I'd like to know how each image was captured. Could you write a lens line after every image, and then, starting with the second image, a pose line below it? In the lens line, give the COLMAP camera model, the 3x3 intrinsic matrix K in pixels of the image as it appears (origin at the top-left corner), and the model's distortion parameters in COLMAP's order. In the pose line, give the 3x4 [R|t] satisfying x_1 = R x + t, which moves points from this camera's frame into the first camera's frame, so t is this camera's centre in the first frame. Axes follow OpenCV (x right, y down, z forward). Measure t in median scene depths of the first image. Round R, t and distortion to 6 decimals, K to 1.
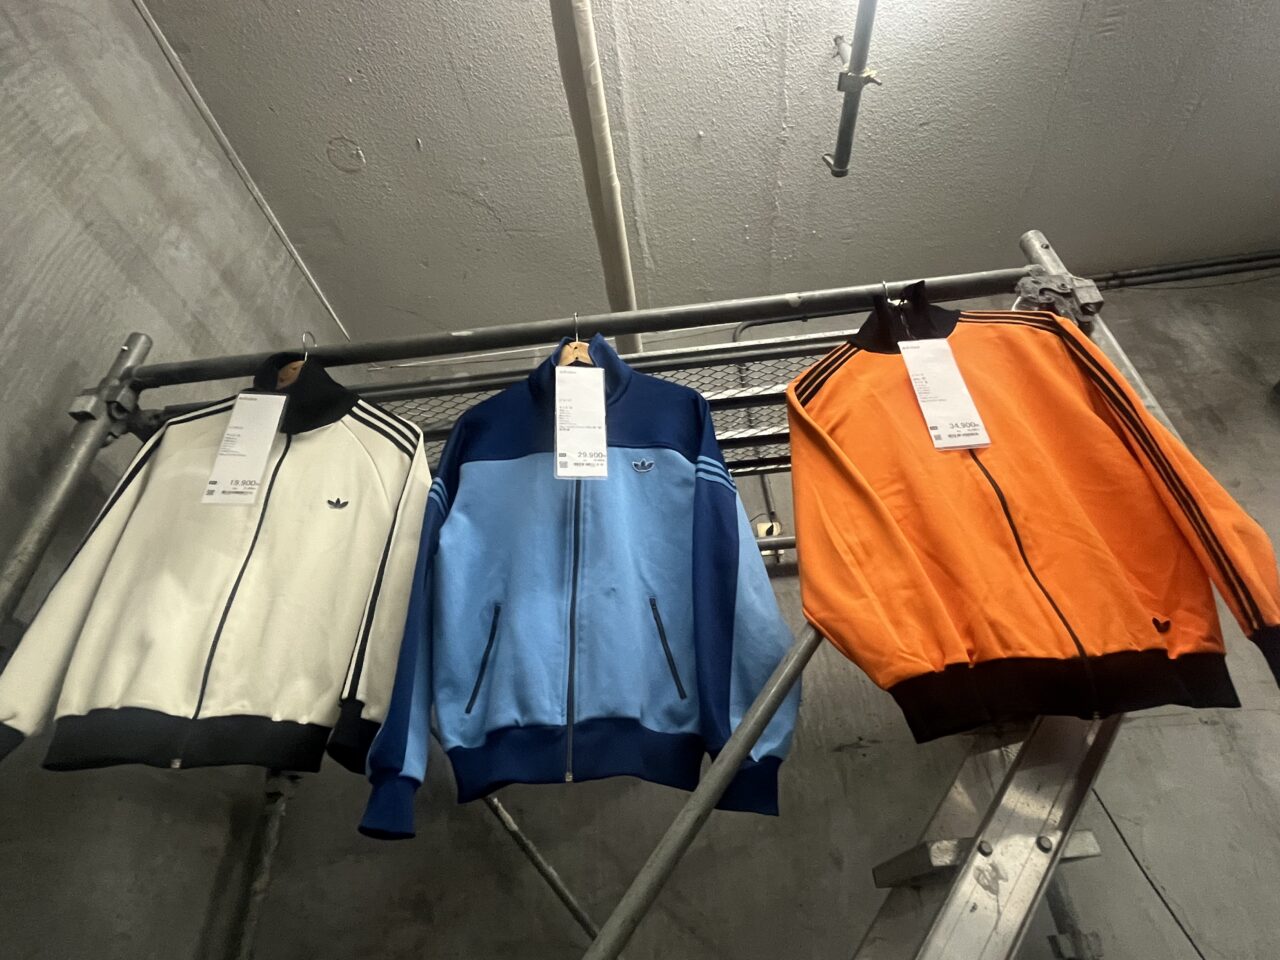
lens RADIAL K [[676.1, 0, 640.0], [0, 676.1, 480.0], [0, 0, 1]] dist [0.001416, 0.000158]
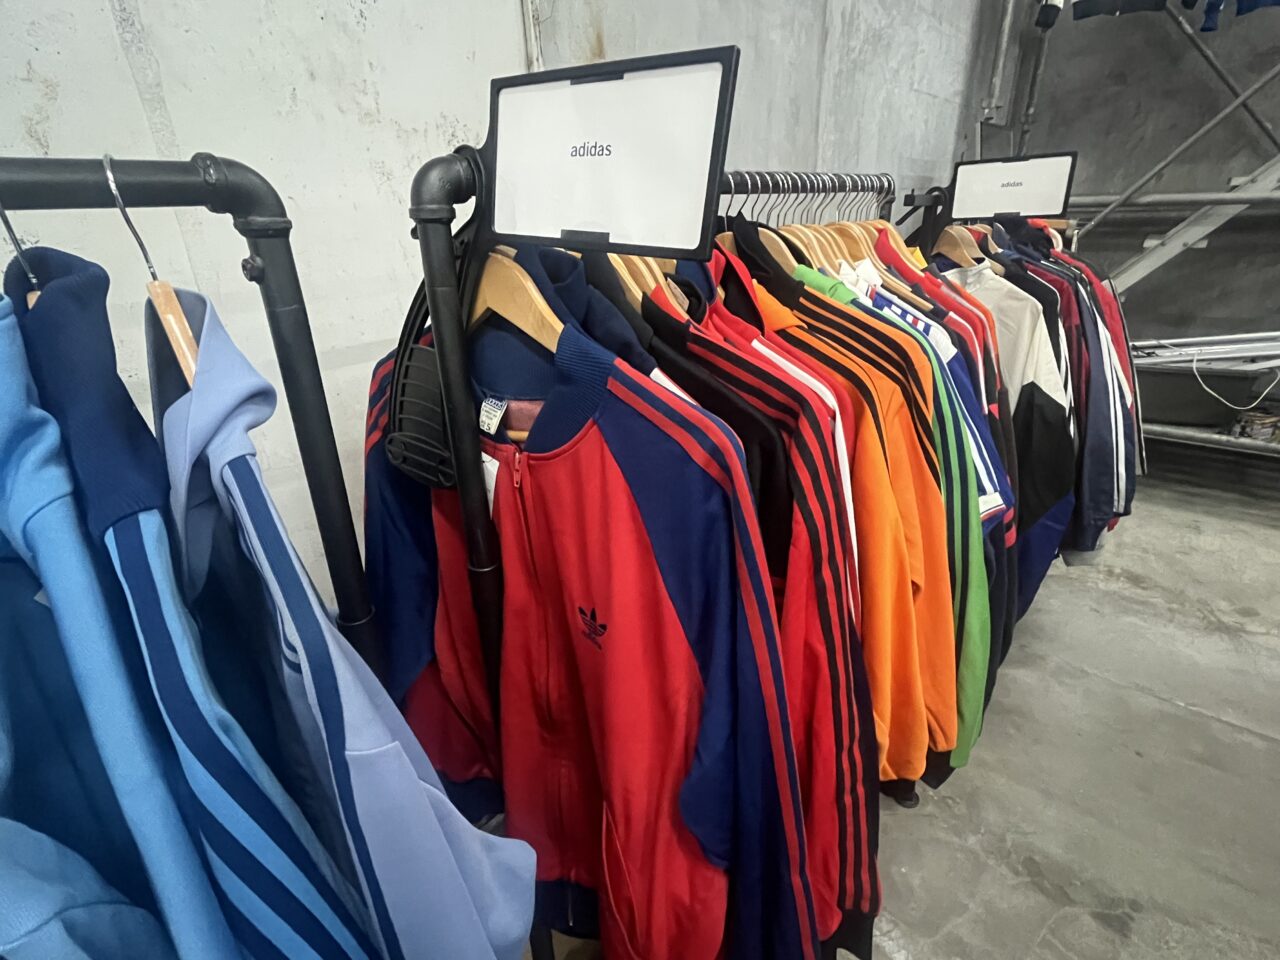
lens RADIAL K [[620.9, 0, 640.0], [0, 620.9, 480.0], [0, 0, 1]] dist [-0.004120, 0.000464]
pose [[0.832053, 0.247481, -0.496428, -0.571975], [0.313237, 0.528973, 0.788714, -1.328874], [0.457789, -0.811752, 0.362613, -2.677940]]
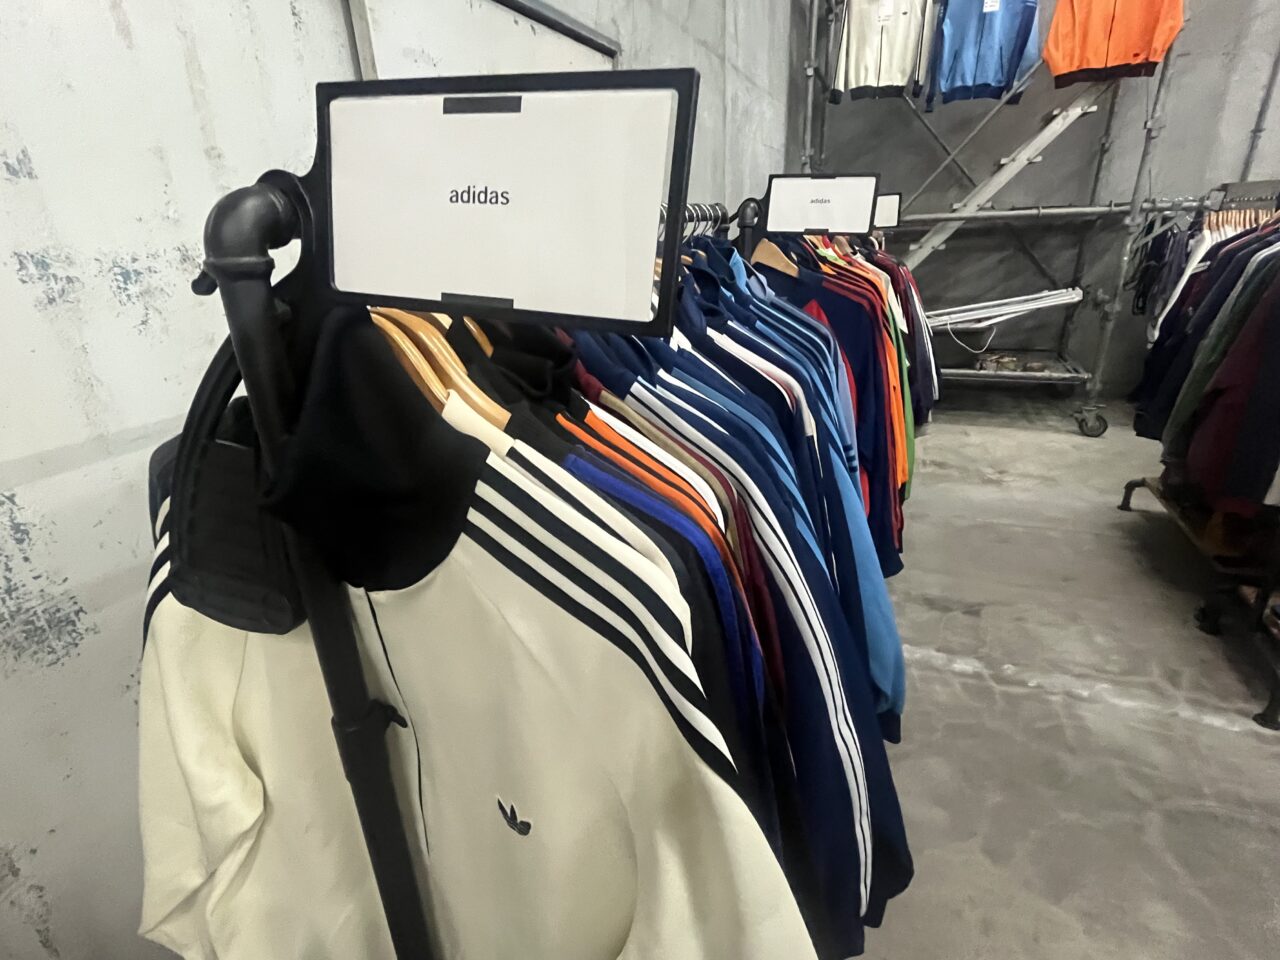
lens RADIAL K [[620.9, 0, 640.0], [0, 620.9, 480.0], [0, 0, 1]] dist [-0.004120, 0.000464]
pose [[0.960438, 0.115018, -0.253632, -0.860899], [0.157972, 0.525033, 0.836293, -1.989640], [0.229353, -0.843274, 0.486092, -3.601881]]
